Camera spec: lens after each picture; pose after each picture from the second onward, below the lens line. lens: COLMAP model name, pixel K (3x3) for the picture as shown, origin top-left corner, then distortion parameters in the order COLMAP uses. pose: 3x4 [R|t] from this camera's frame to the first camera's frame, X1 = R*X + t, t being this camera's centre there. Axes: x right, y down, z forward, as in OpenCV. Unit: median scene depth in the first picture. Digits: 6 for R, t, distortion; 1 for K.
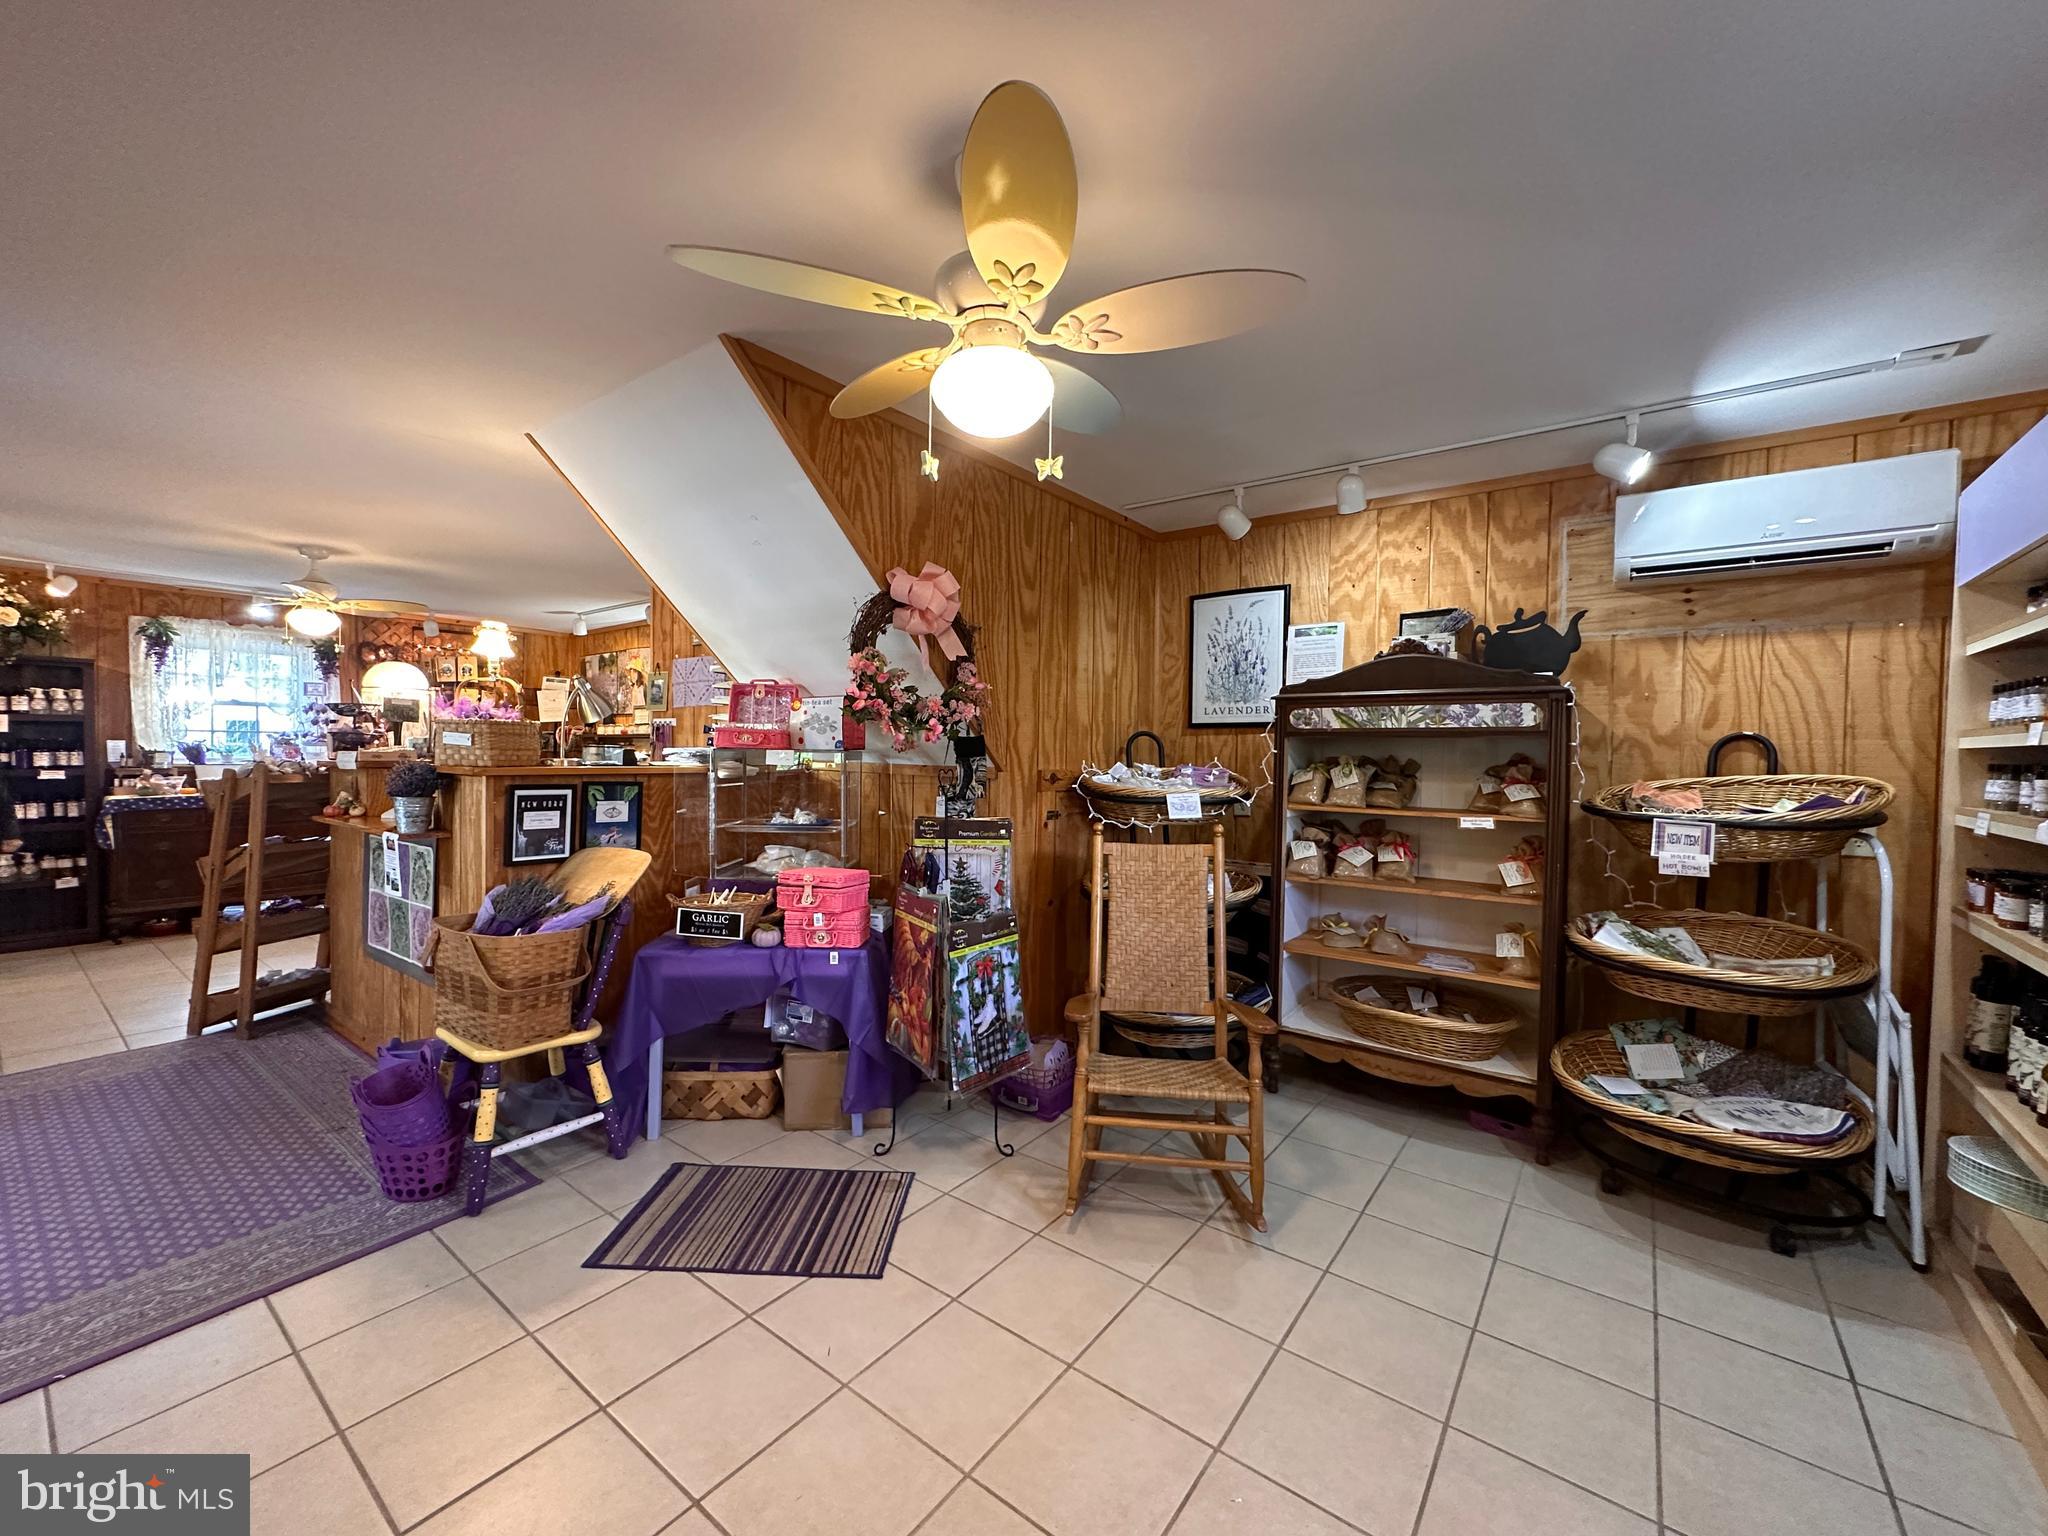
lens RADIAL K [[822.0, 0, 1027.1], [0, 822.0, 764.1], [0, 0, 1]] dist [-0.002528, -0.000357]
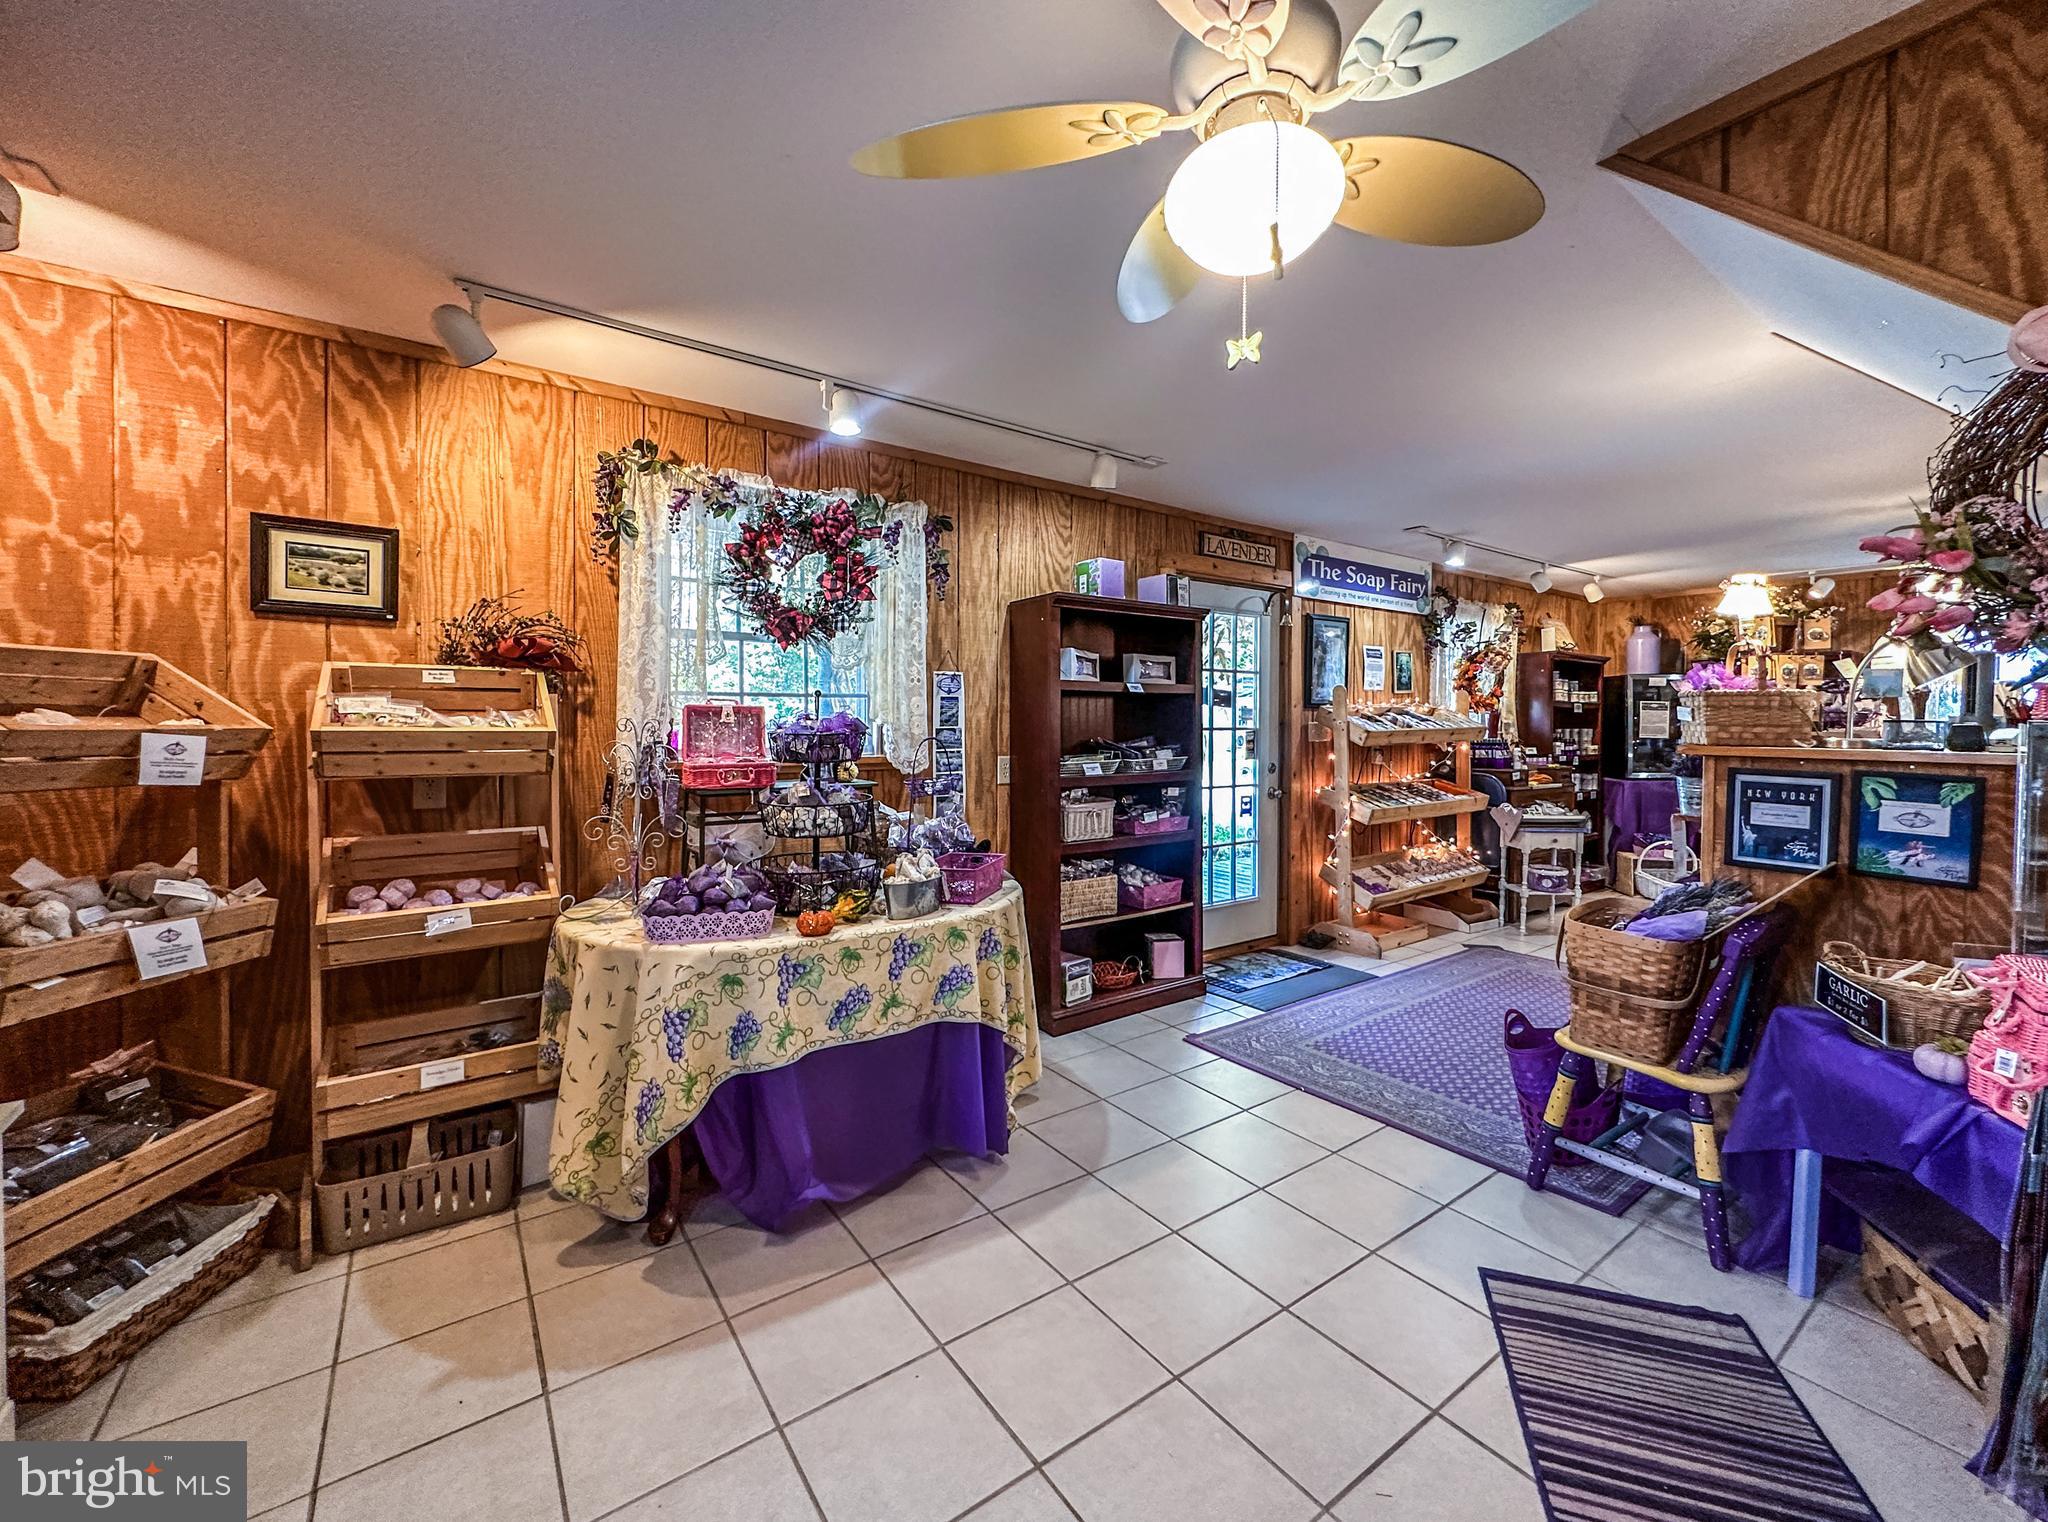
lens RADIAL K [[822.0, 0, 1042.7], [0, 822.0, 727.7], [0, 0, 1]] dist [-0.002528, -0.000357]
pose [[-0.282956, -0.006650, -0.959110, 0.365963], [-0.029031, 0.999577, 0.001634, 0.003663], [0.958693, 0.028307, -0.283029, 0.554496]]
